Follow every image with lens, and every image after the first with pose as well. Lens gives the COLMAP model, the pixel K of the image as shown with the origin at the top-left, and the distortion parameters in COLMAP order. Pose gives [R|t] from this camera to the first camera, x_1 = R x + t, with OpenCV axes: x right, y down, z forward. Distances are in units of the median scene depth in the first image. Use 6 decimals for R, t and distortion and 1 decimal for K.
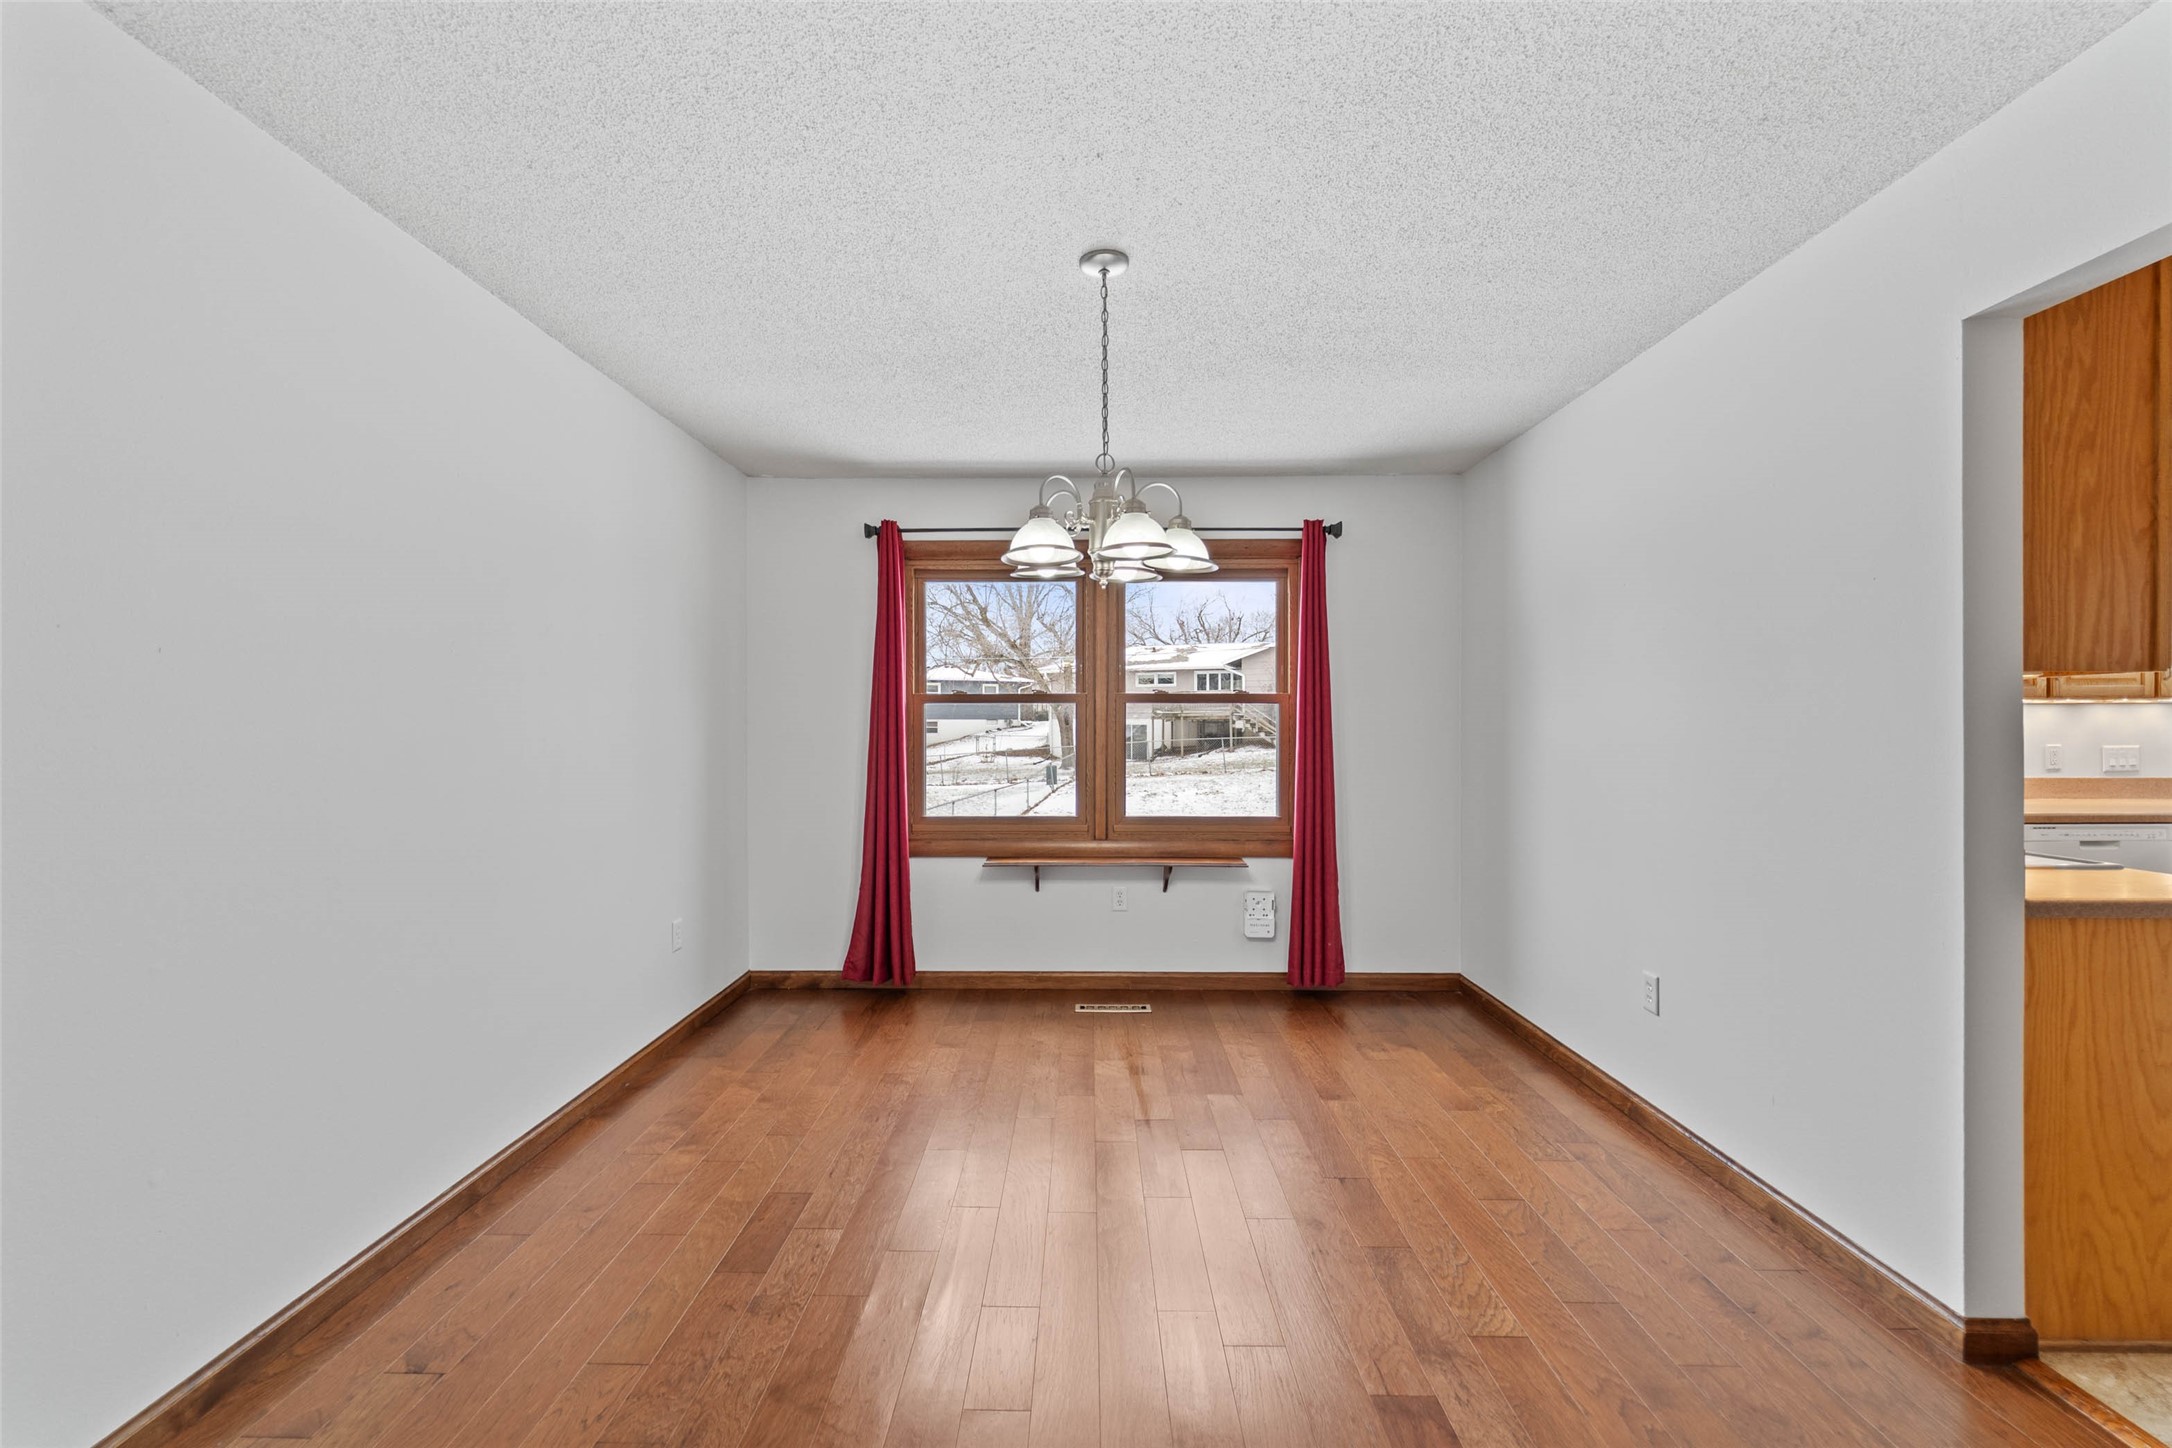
lens RADIAL K [[890.5, 0, 1070.9], [0, 890.5, 728.1], [0, 0, 1]] dist [0.000413, -0.000736]
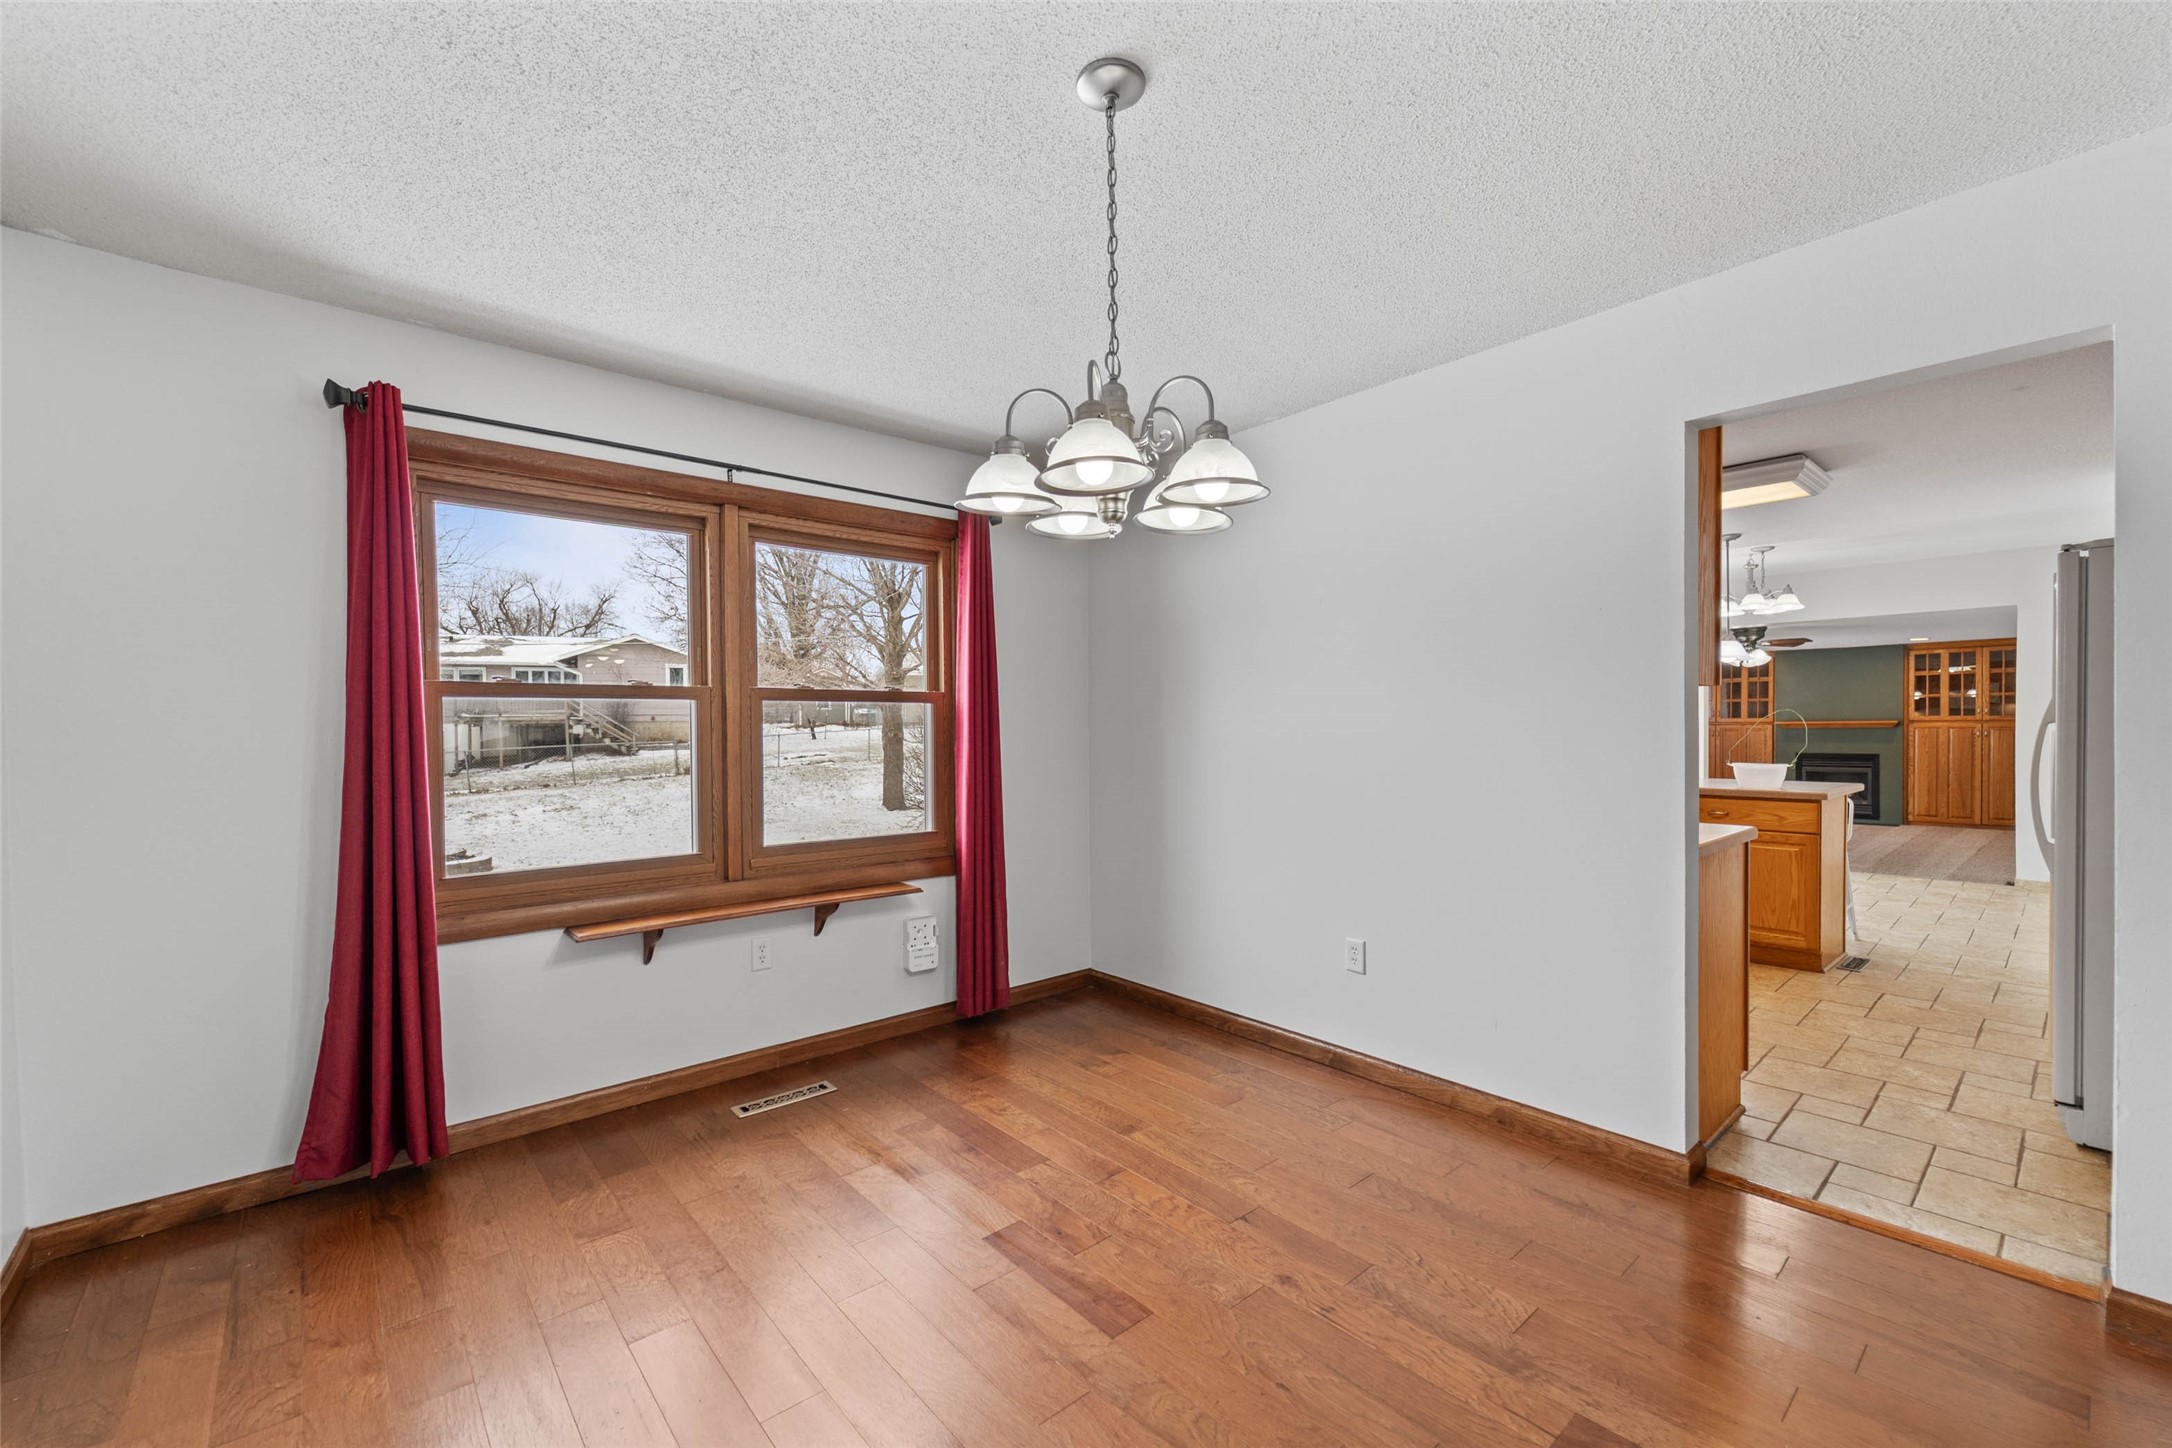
lens RADIAL K [[880.3, 0, 1077.3], [0, 880.3, 740.1], [0, 0, 1]] dist [0.001827, -0.000734]
pose [[0.750412, -0.015768, 0.660782, -0.243363], [0.009635, 0.999870, 0.012918, -0.000736], [-0.660900, -0.003328, 0.750467, 0.250478]]
